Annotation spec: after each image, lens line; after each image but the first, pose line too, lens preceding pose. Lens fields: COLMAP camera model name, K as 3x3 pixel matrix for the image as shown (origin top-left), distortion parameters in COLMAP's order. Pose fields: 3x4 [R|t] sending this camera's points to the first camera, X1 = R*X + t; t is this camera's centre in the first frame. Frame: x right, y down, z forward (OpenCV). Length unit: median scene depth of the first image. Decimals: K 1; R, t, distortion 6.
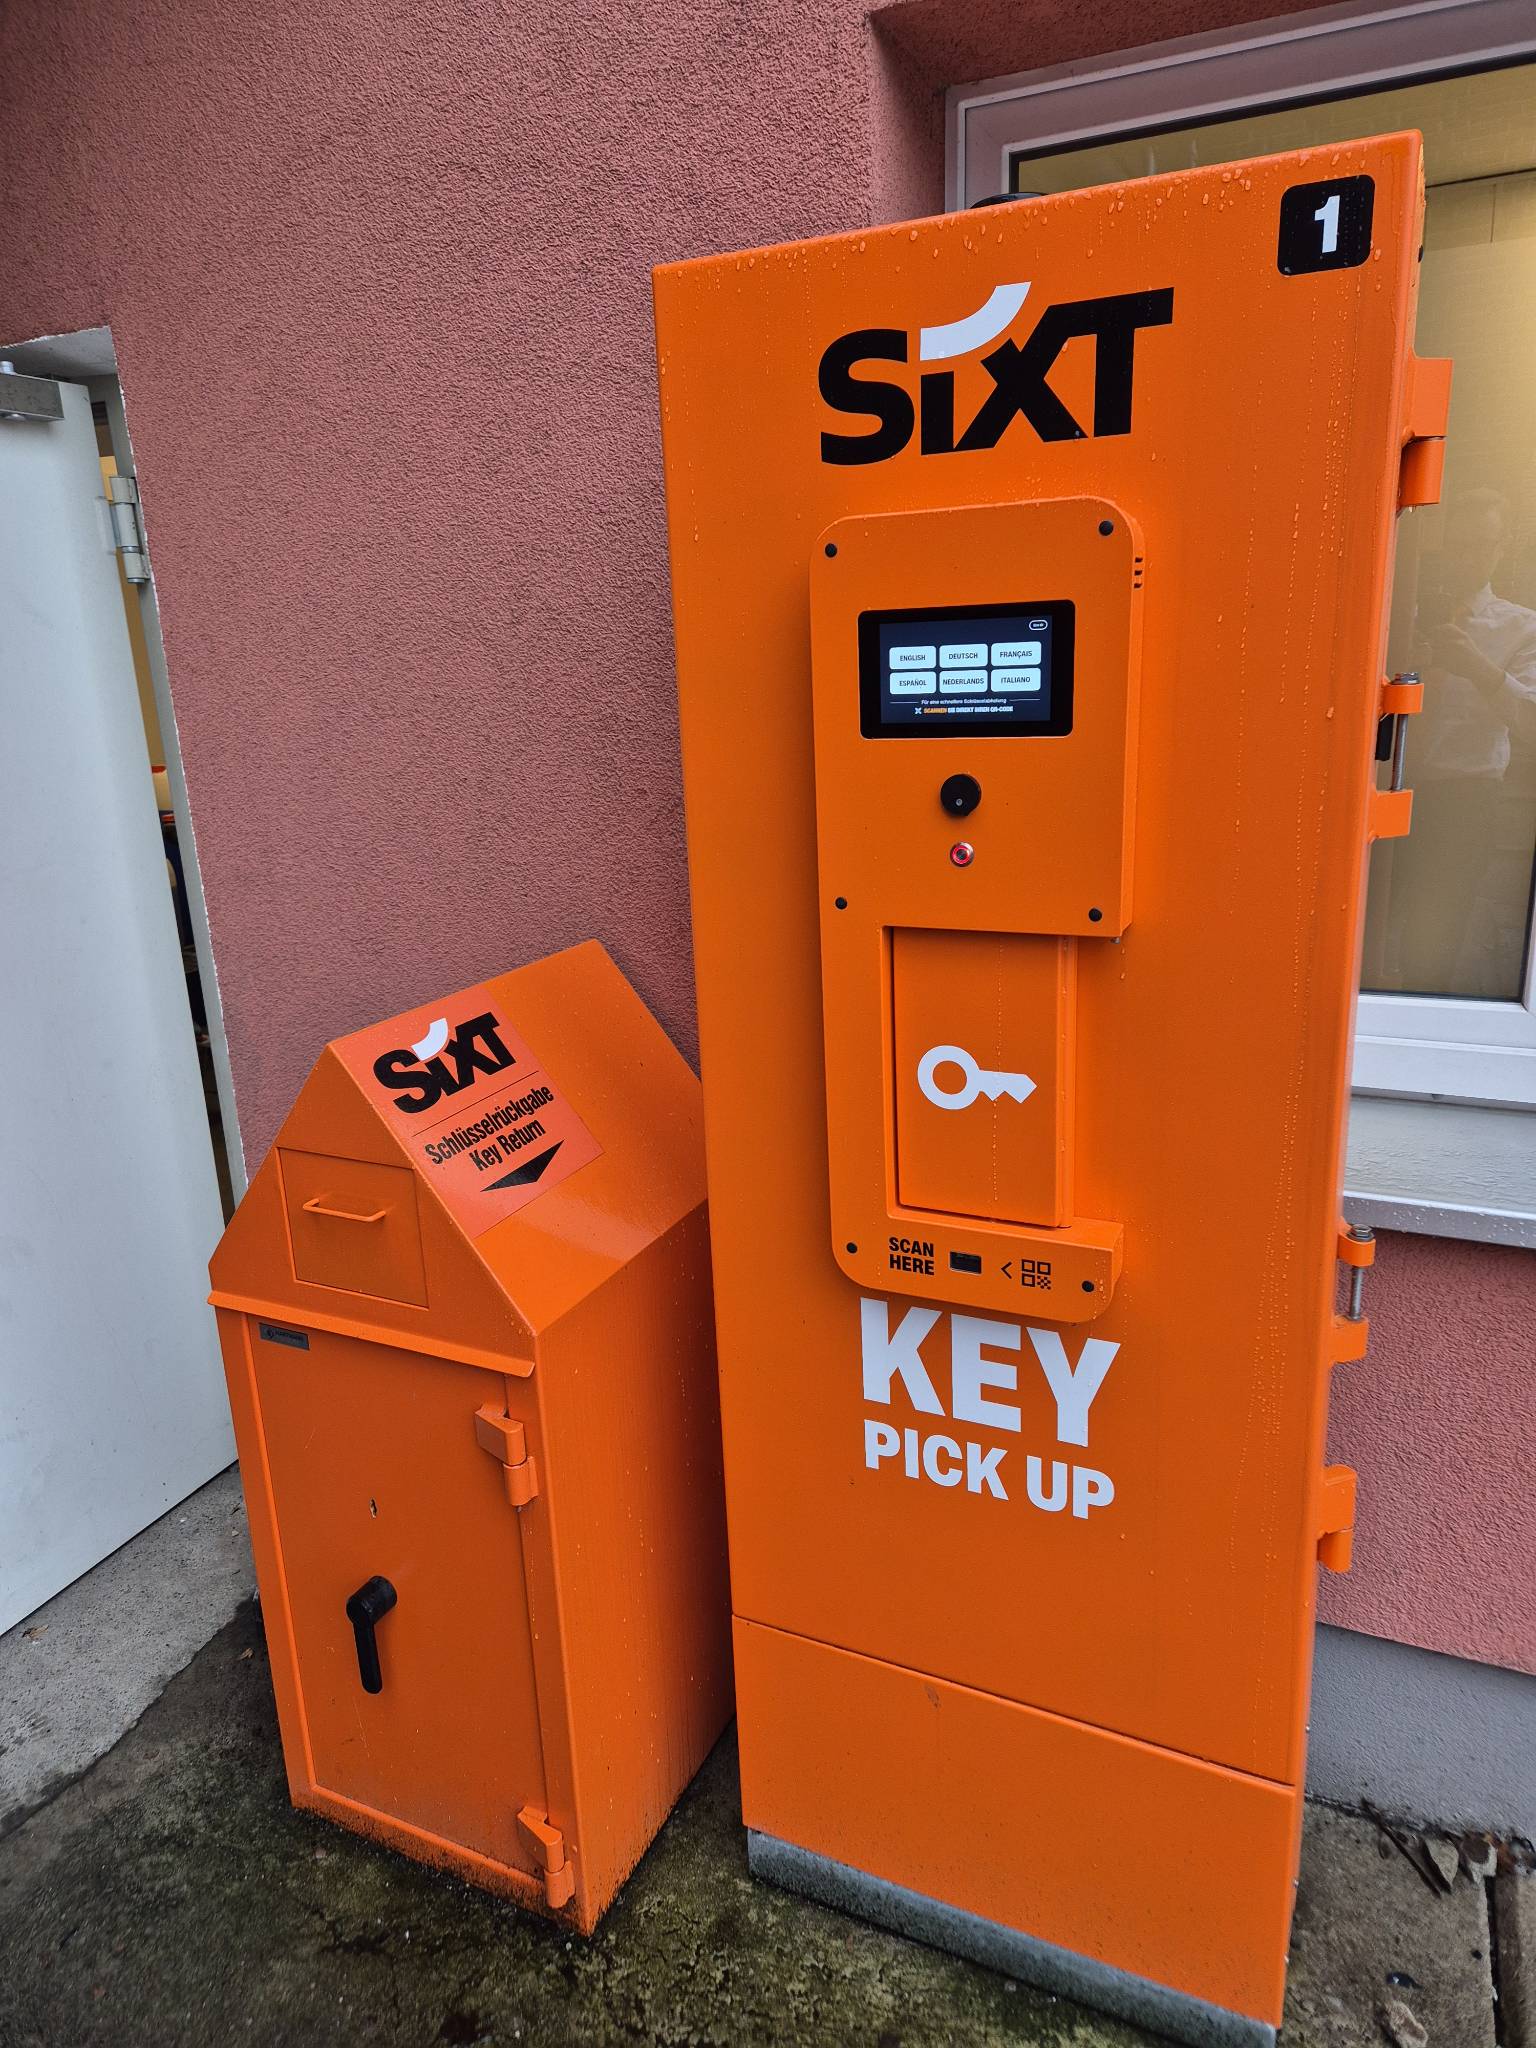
lens RADIAL K [[1411.9, 0, 765.9], [0, 1411.9, 1013.3], [0, 0, 1]] dist [0.082795, -0.086484]
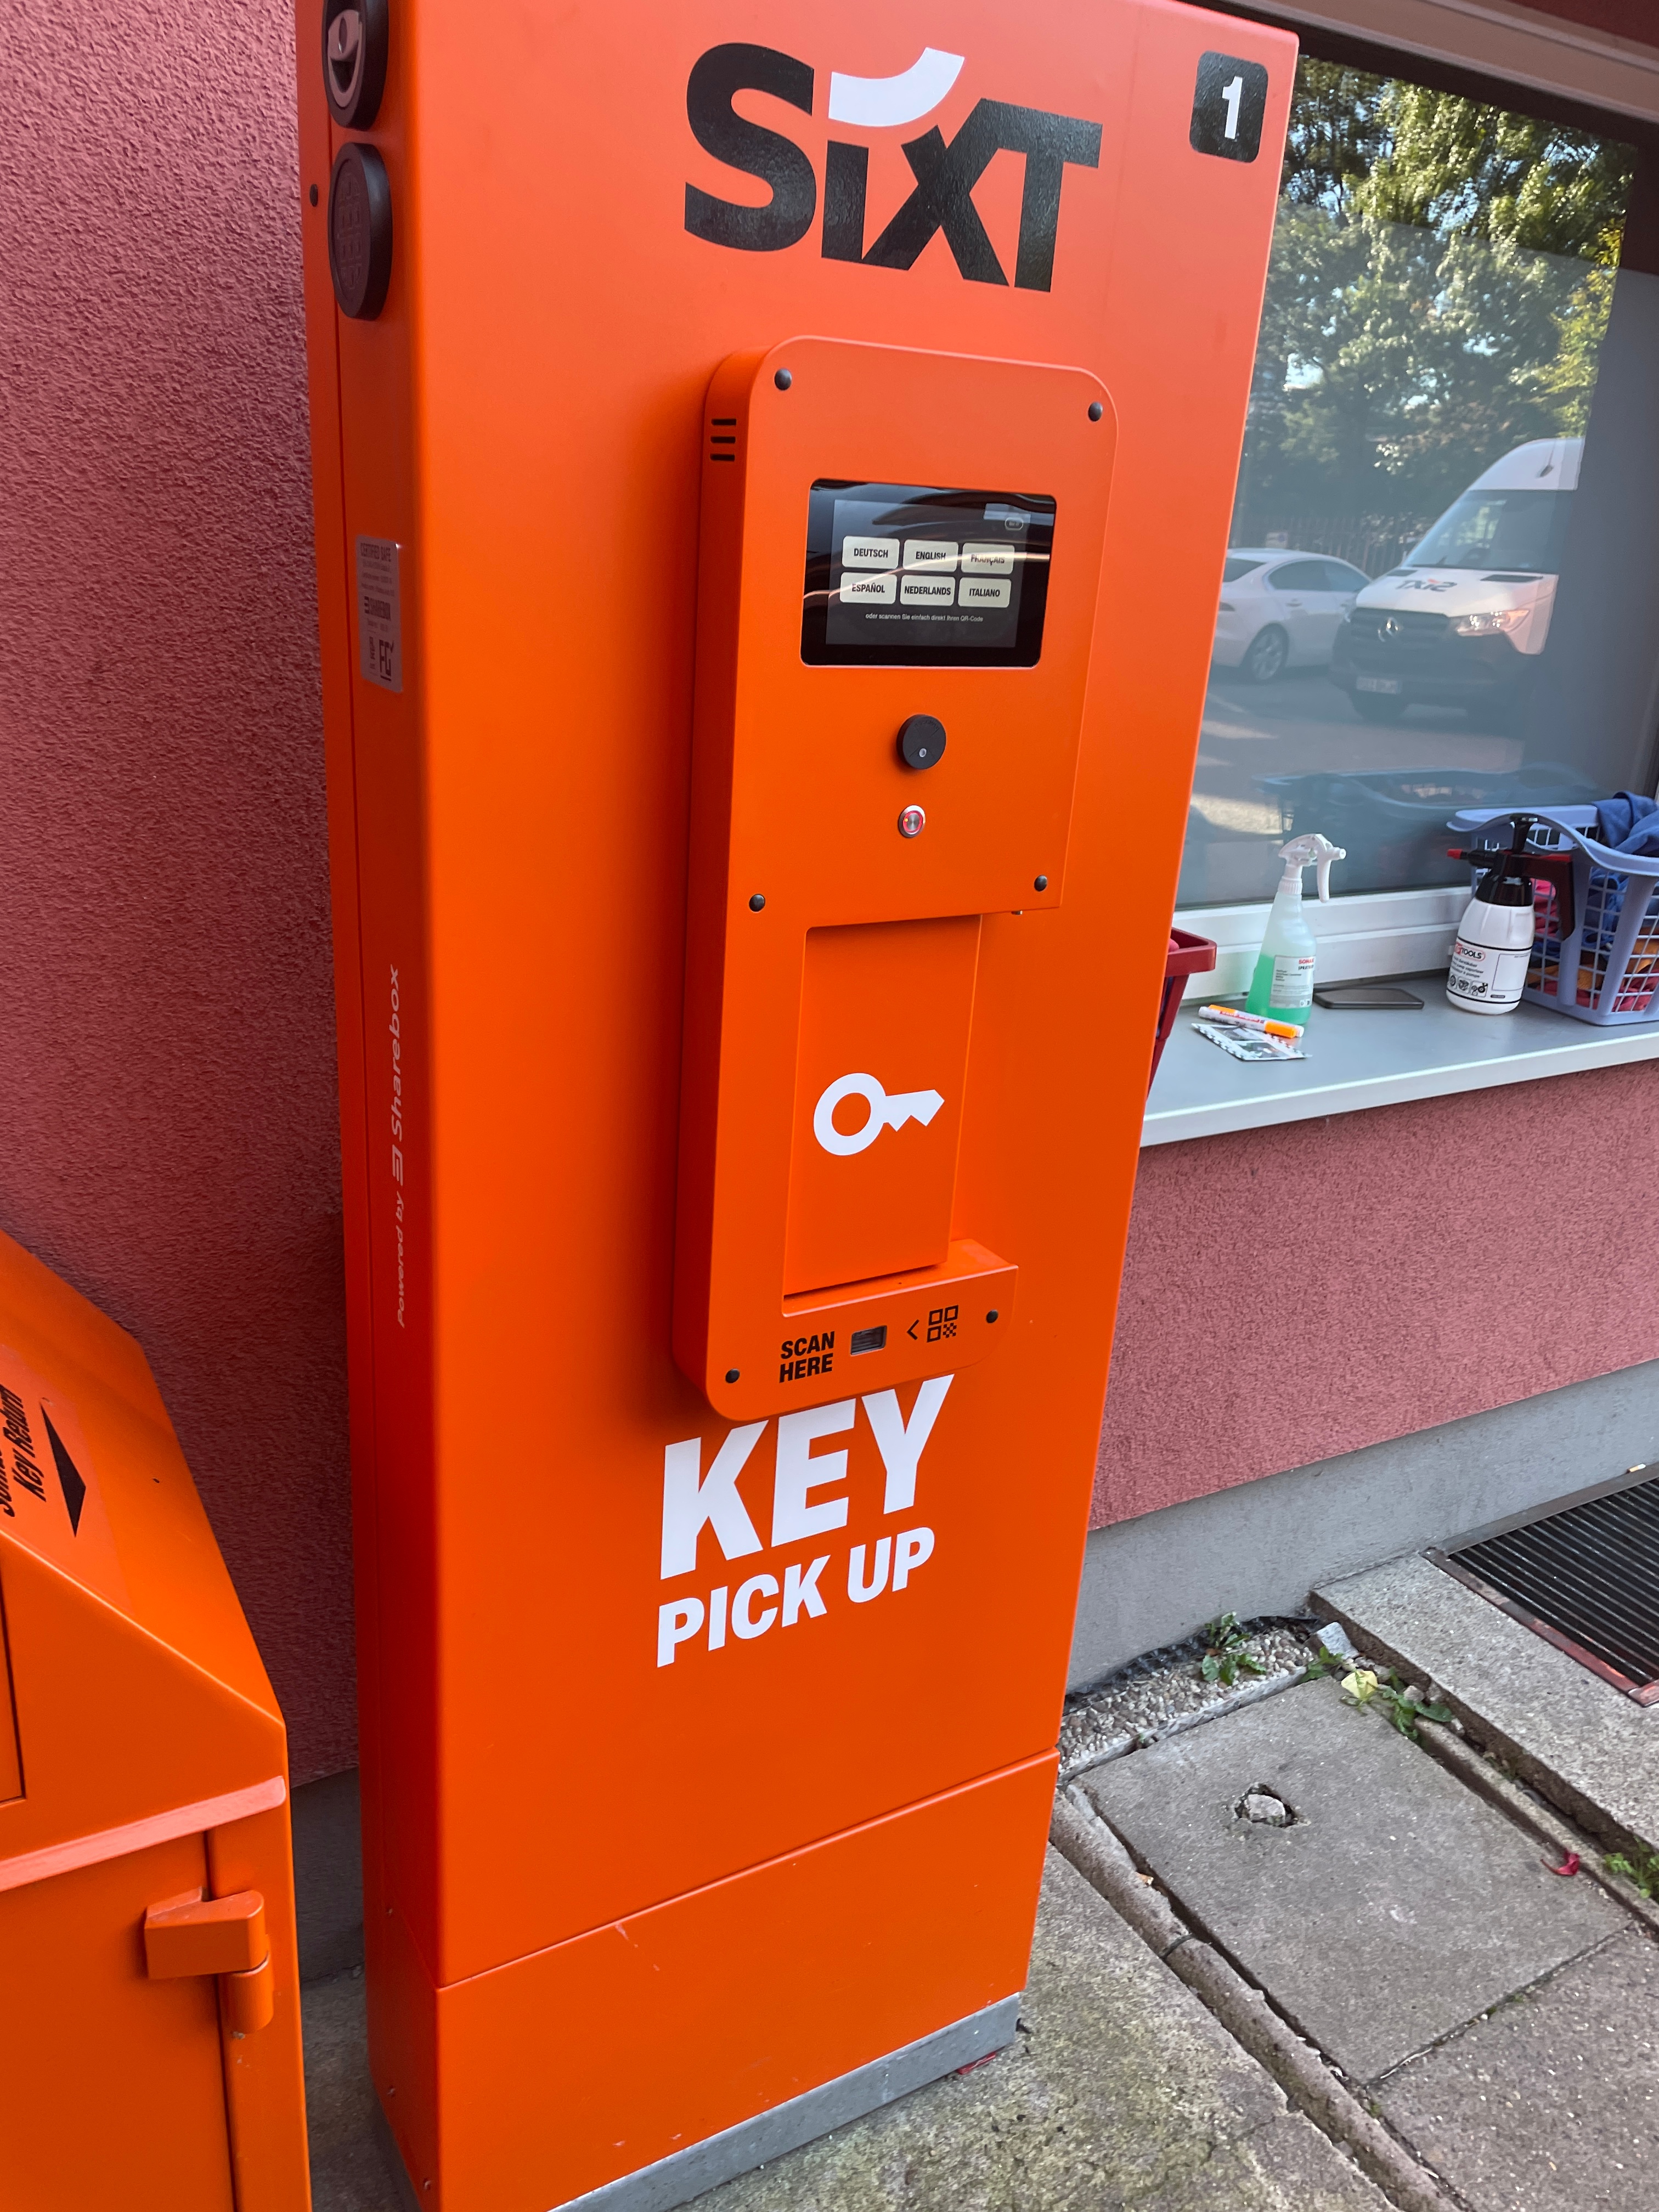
lens RADIAL K [[1653.7, 0, 819.3], [0, 1653.7, 1106.9], [0, 0, 1]] dist [0.108456, -0.144701]
pose [[0.547586, -0.201998, 0.812001, -0.612886], [0.139005, 0.978900, 0.149777, -0.096454], [-0.825122, 0.030857, 0.564111, 0.506317]]
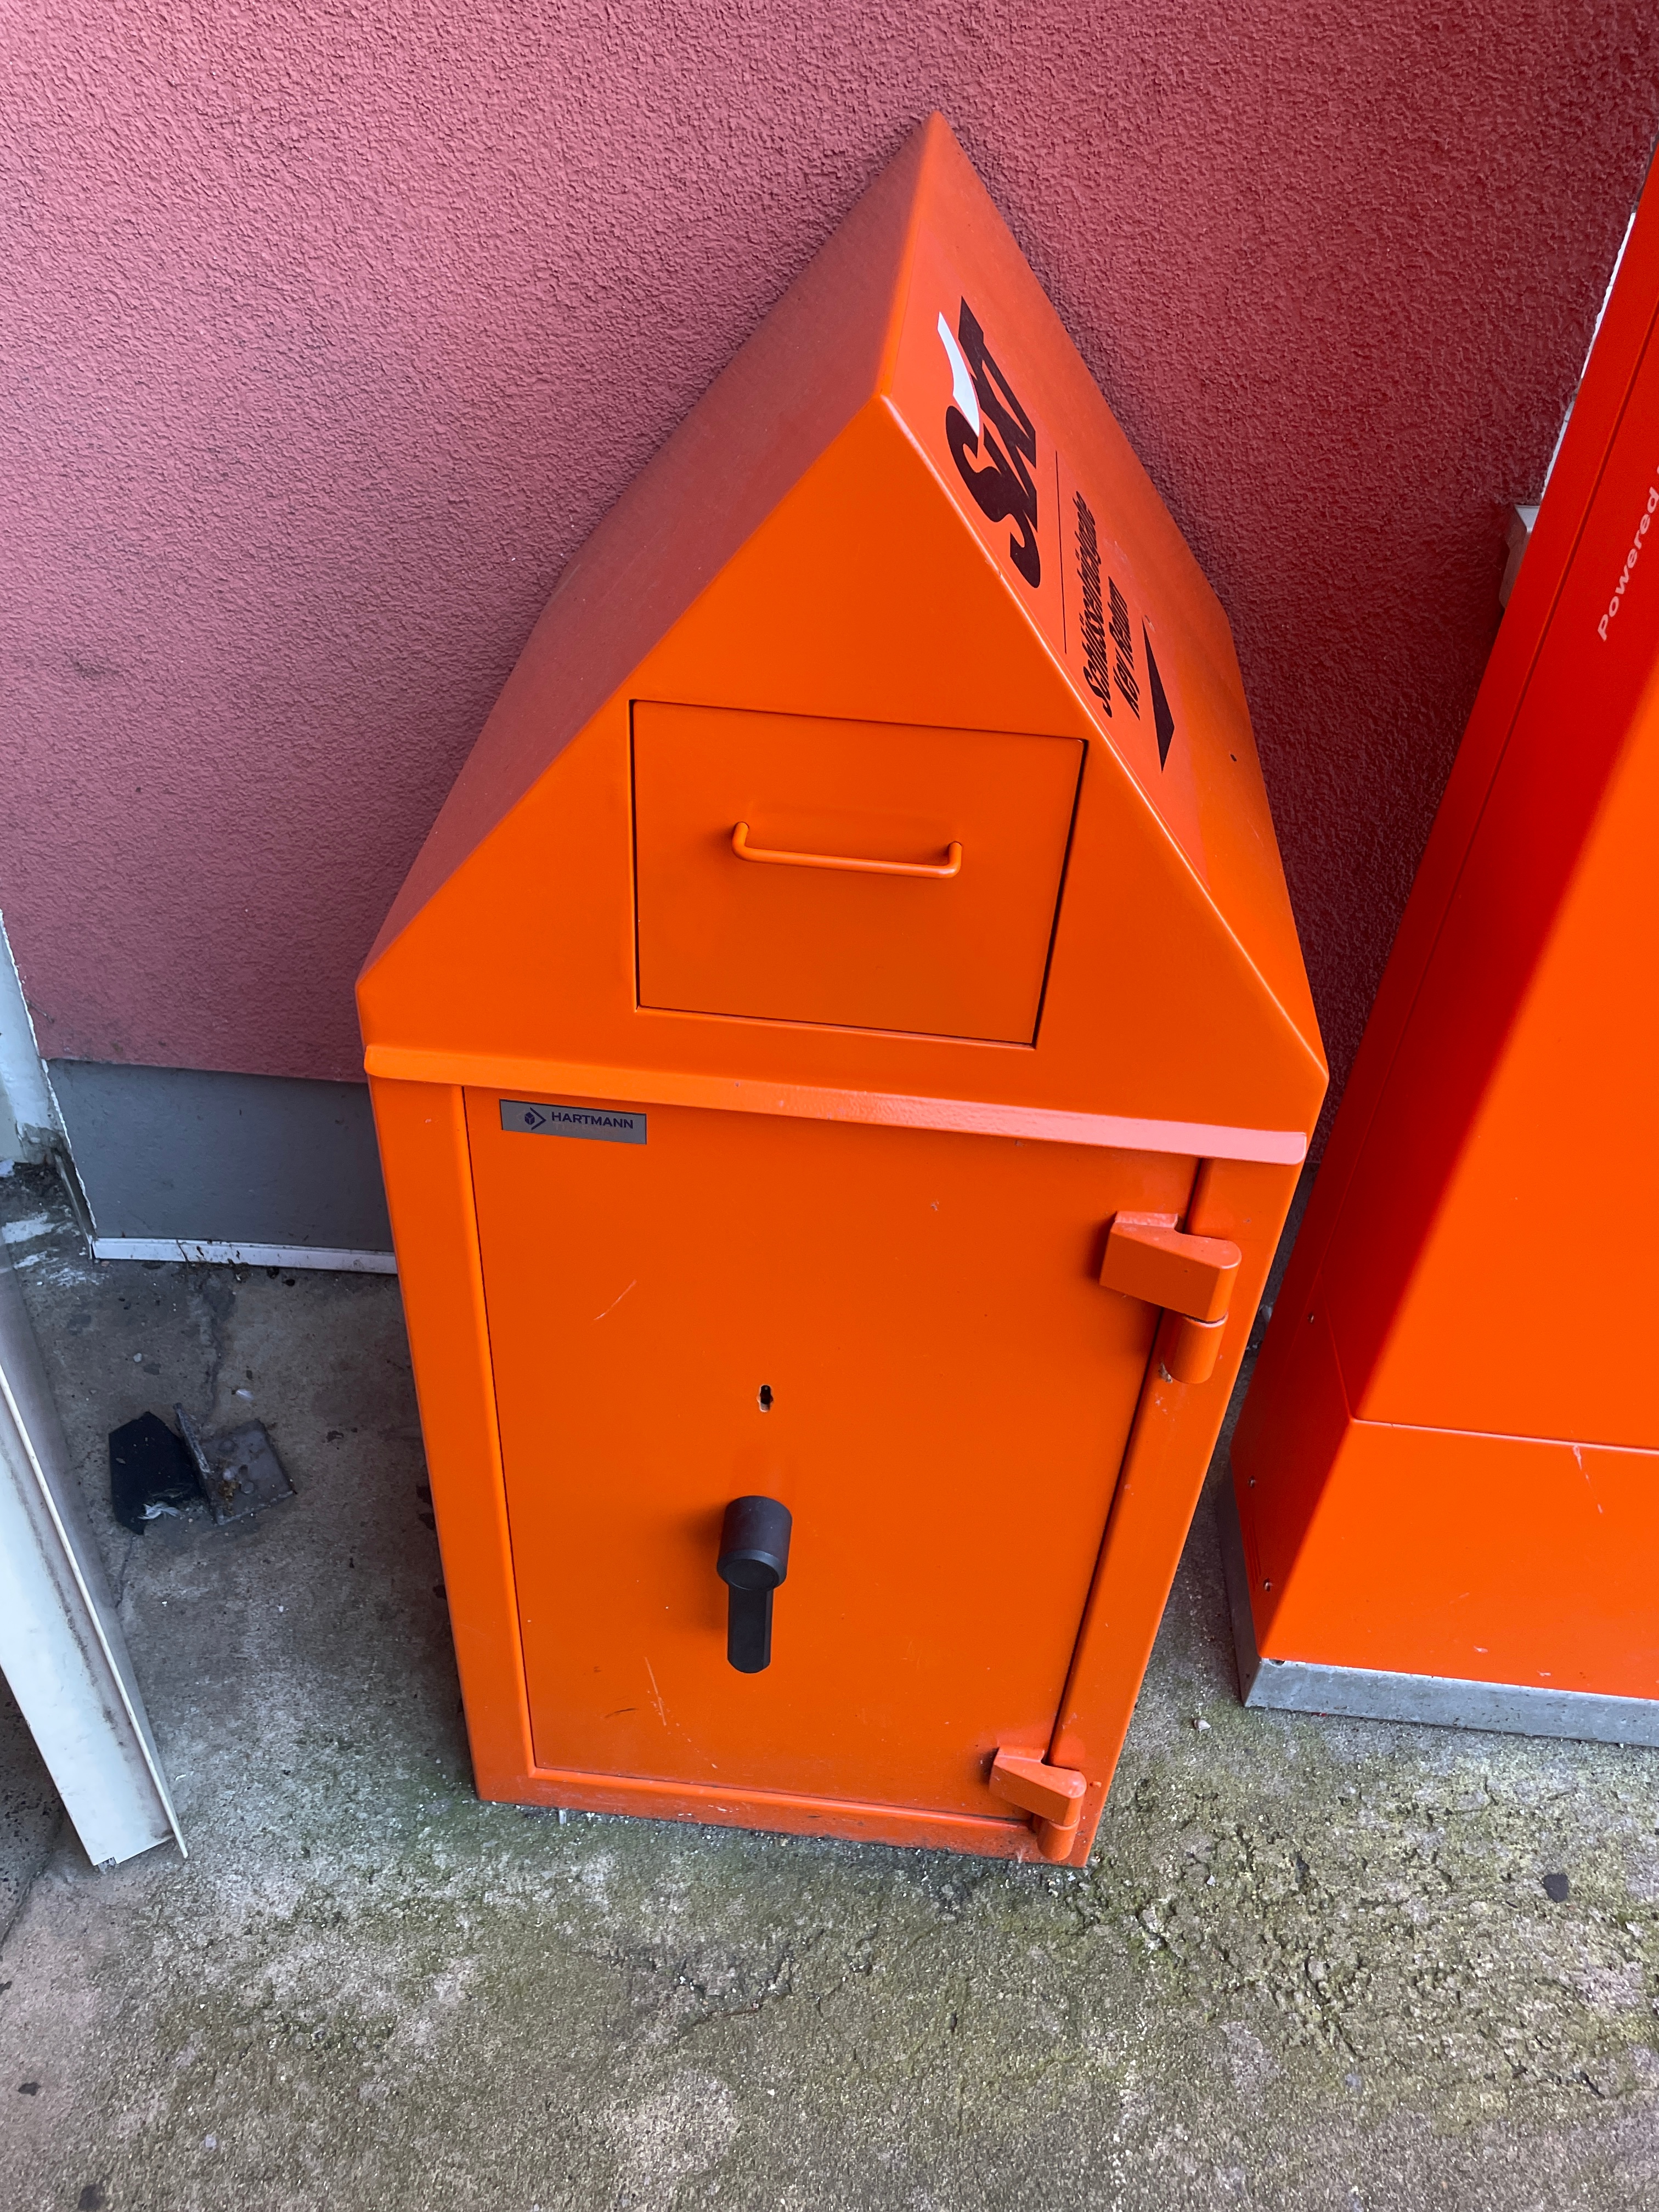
lens RADIAL K [[1674.6, 0, 828.3], [0, 1674.6, 1099.4], [0, 0, 1]] dist [0.035042, -0.048656]
pose [[0.923962, -0.164418, 0.345341, -0.563990], [0.004413, 0.907414, 0.420215, 0.006321], [-0.382458, -0.386739, 0.839142, 0.695855]]
